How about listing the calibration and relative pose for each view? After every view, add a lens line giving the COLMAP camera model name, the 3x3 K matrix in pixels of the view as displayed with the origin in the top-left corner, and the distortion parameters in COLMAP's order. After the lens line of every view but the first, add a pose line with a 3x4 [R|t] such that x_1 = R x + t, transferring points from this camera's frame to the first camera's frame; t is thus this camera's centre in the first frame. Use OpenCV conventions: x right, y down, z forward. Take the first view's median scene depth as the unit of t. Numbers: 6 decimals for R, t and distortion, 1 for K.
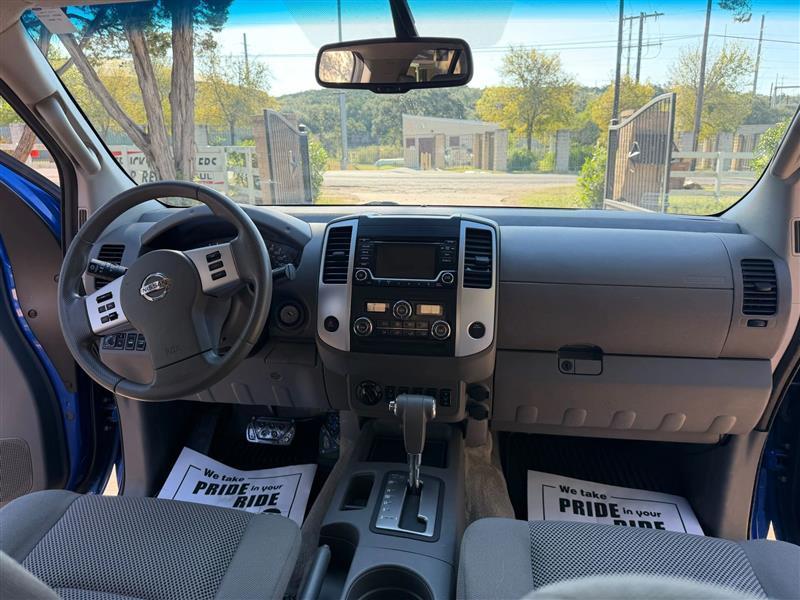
lens RADIAL K [[570.3, 0, 397.1], [0, 570.3, 300.8], [0, 0, 1]] dist [0.002892, -0.019782]
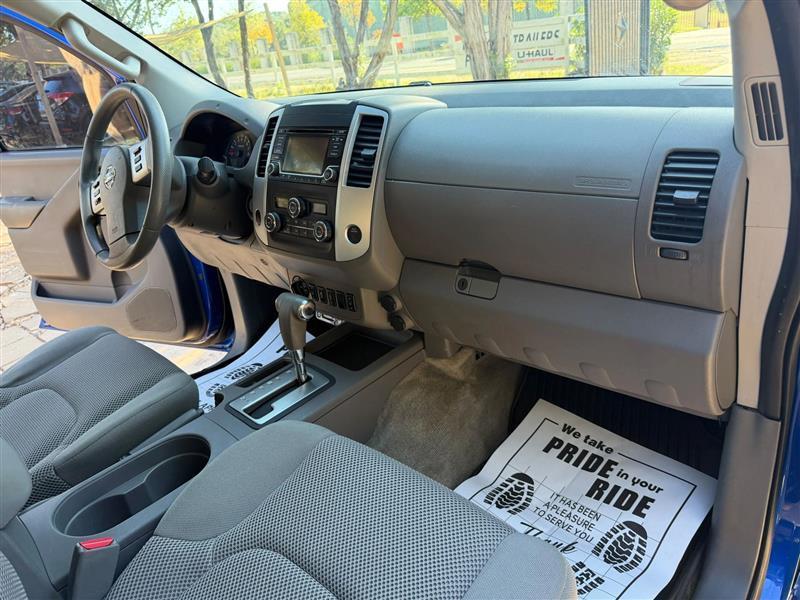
lens RADIAL K [[569.7, 0, 416.3], [0, 569.7, 311.3], [0, 0, 1]] dist [0.019803, -0.028150]
pose [[0.836361, 0.143600, -0.529036, 0.473281], [-0.026531, 0.974552, 0.222586, -0.021255], [0.547536, -0.172126, 0.818888, 0.190609]]
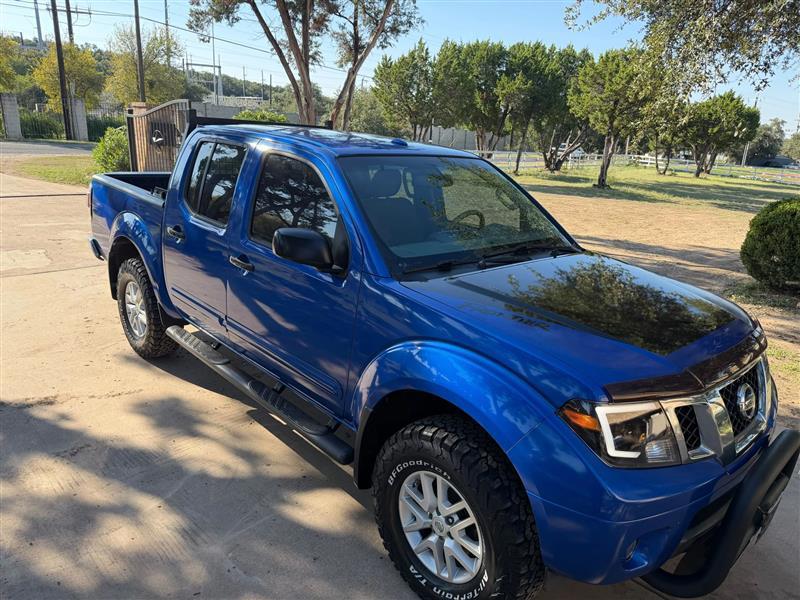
lens RADIAL K [[569.7, 0, 397.7], [0, 569.7, 297.2], [0, 0, 1]] dist [0.019803, -0.028150]
pose [[0.617579, -0.179265, 0.765807, -1.760503], [0.139478, 0.983208, 0.117675, 0.126351], [-0.774043, 0.034139, 0.632212, -1.395457]]
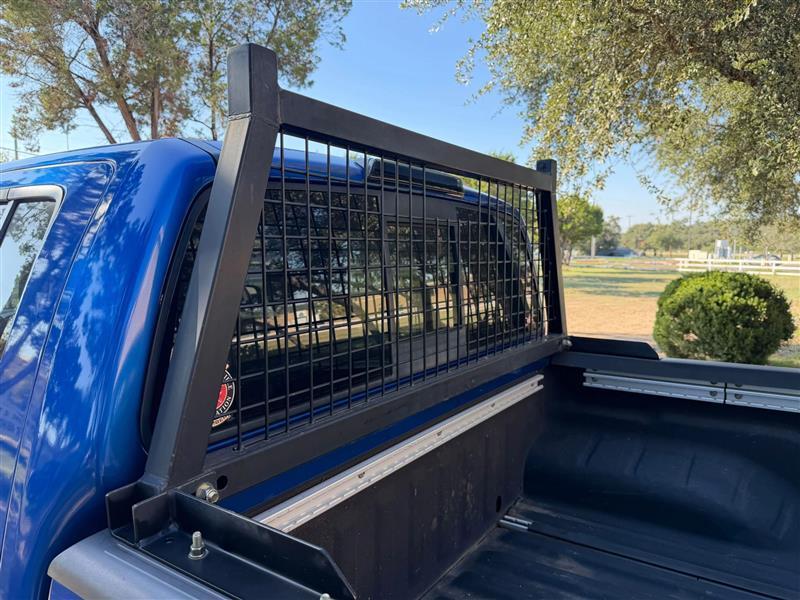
lens RADIAL K [[569.7, 0, 399.7], [0, 569.7, 300.2], [0, 0, 1]] dist [0.019803, -0.028150]
pose [[0.436325, -0.077560, 0.896440, -0.978293], [0.229924, 0.972813, -0.027743, 0.134785], [-0.869917, 0.218218, 0.442296, -0.824884]]
